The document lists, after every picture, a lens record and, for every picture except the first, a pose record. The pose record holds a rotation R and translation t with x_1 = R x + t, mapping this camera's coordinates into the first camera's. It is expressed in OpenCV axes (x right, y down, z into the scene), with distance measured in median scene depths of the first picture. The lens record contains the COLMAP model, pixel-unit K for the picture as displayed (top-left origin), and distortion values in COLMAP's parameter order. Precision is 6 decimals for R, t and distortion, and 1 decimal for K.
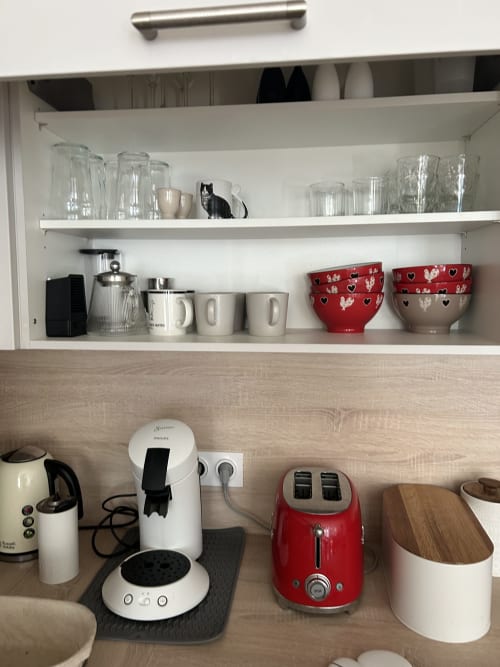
lens RADIAL K [[529.4, 0, 250.0], [0, 529.4, 333.5], [0, 0, 1]] dist [0.063935, -0.003281]
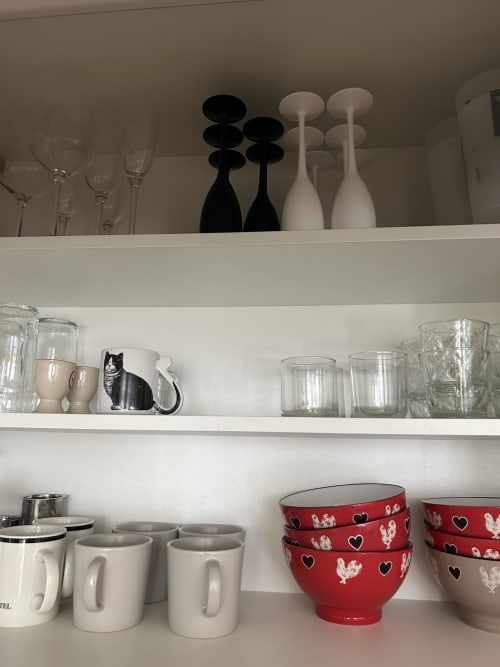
lens RADIAL K [[485.9, 0, 262.9], [0, 485.9, 313.4], [0, 0, 1]] dist [-0.000863, -0.038613]
pose [[0.999447, 0.026012, 0.020737, 0.077141], [-0.017577, 0.942166, -0.334684, -0.138346], [-0.028243, 0.334135, 0.942102, 0.444953]]
